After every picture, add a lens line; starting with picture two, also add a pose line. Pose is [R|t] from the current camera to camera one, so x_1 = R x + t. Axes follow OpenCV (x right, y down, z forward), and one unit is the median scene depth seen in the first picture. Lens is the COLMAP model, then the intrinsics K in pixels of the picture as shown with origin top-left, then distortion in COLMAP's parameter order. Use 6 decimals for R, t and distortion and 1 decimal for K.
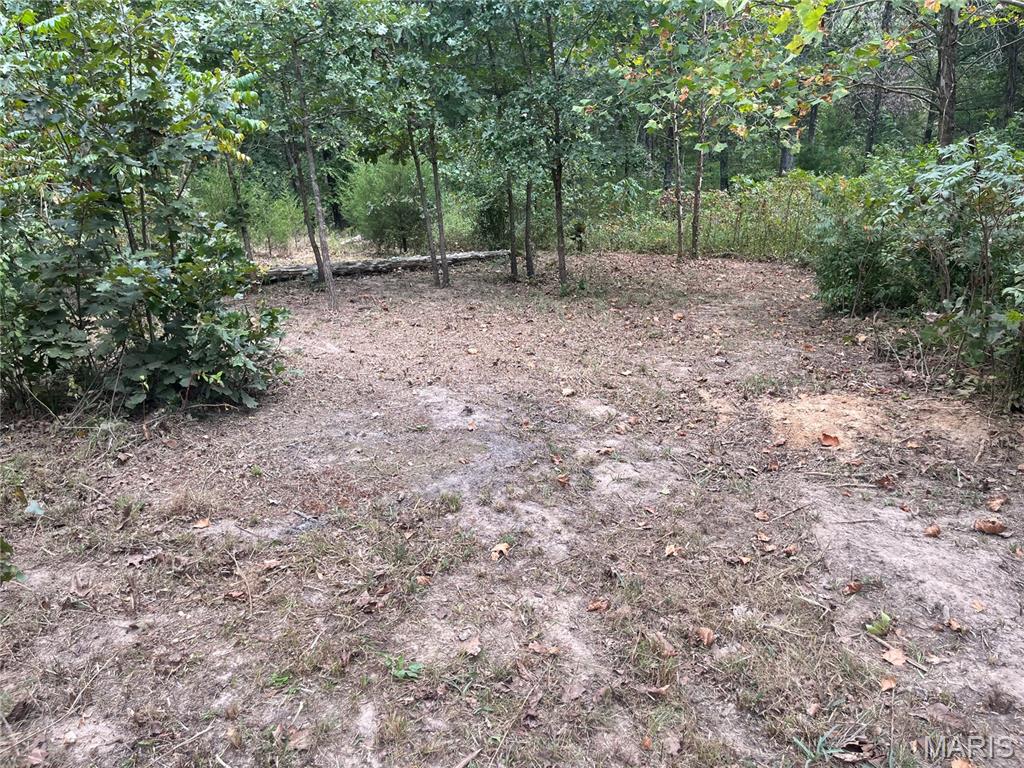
lens RADIAL K [[774.0, 0, 509.6], [0, 774.0, 390.2], [0, 0, 1]] dist [0.034569, -0.022101]
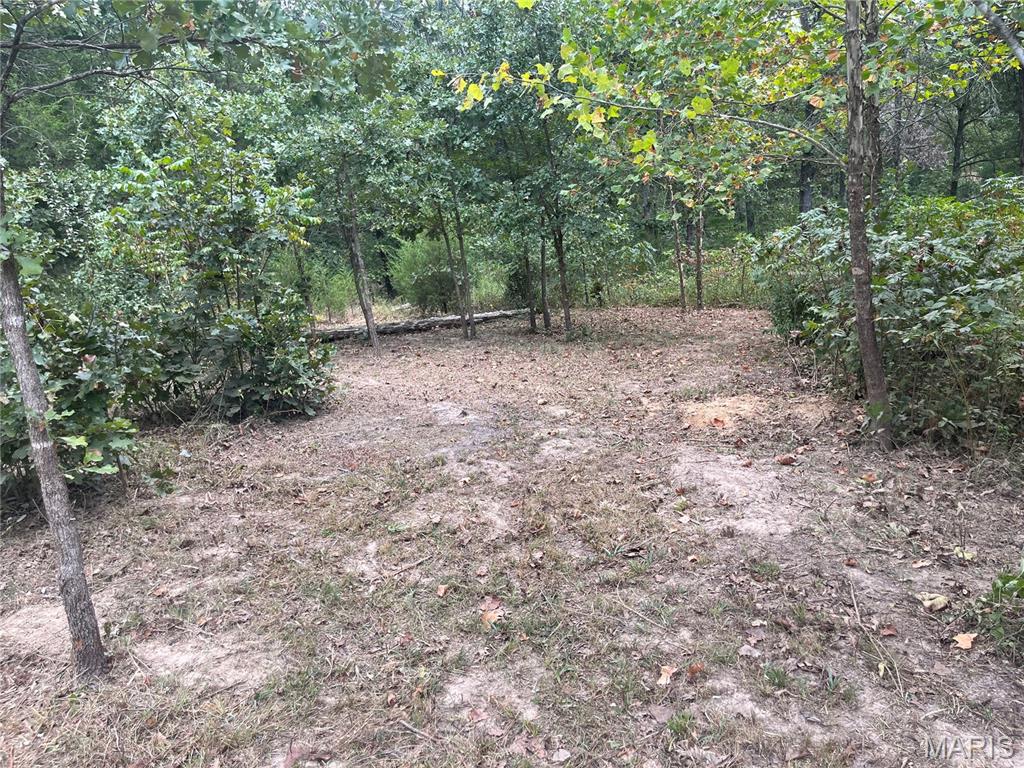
lens RADIAL K [[774.0, 0, 514.3], [0, 774.0, 386.5], [0, 0, 1]] dist [0.034569, -0.022101]
pose [[0.996985, -0.034669, -0.069425, 0.128977], [0.028414, 0.995614, -0.089140, 0.099865], [0.072211, 0.086899, 0.993597, -0.362036]]
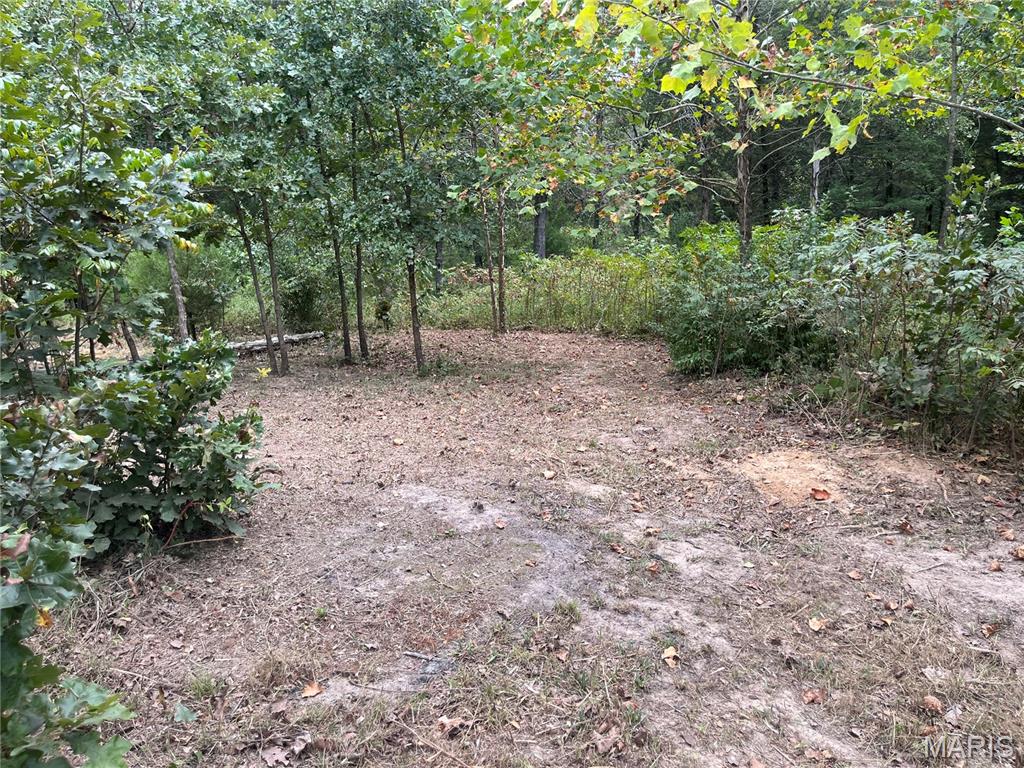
lens RADIAL K [[774.0, 0, 511.1], [0, 774.0, 377.4], [0, 0, 1]] dist [0.034569, -0.022101]
pose [[0.938913, -0.067115, 0.337547, -0.306791], [0.103737, 0.990375, -0.091634, -0.036990], [-0.328148, 0.121052, 0.936838, 0.092496]]
